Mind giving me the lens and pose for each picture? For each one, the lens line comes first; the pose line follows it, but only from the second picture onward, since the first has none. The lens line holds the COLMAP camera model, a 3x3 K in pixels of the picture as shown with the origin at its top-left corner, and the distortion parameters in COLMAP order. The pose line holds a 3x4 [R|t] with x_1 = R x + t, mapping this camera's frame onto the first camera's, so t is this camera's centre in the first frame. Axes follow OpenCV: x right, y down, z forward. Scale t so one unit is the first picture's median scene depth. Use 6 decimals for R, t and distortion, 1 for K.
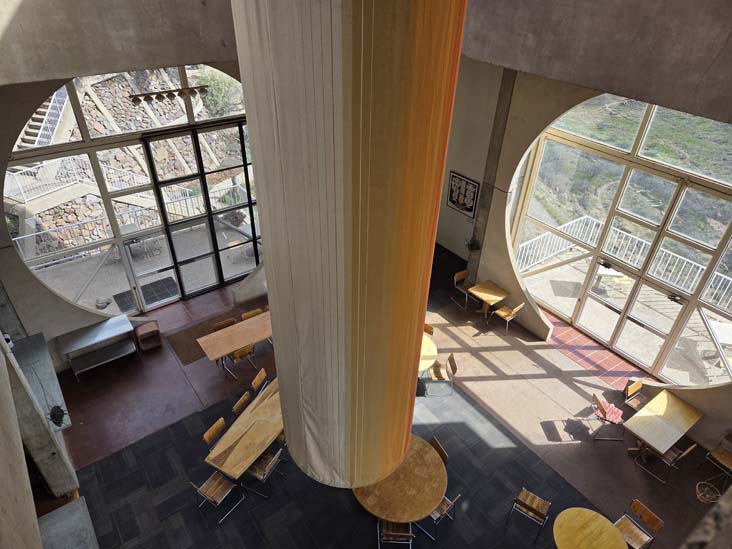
lens RADIAL K [[500.4, 0, 352.3], [0, 500.4, 273.1], [0, 0, 1]] dist [0.033059, -0.000671]
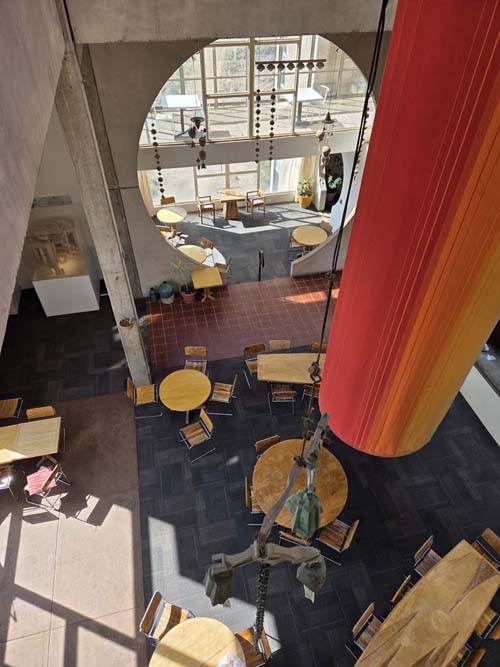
lens RADIAL K [[456.0, 0, 250.0], [0, 456.0, 333.5], [0, 0, 1]] dist [0.033059, -0.000671]
pose [[-0.929945, -0.276791, 0.242050, 0.034755], [0.197444, 0.179429, 0.963754, -0.475777], [-0.310190, 0.944029, -0.112209, 0.705518]]
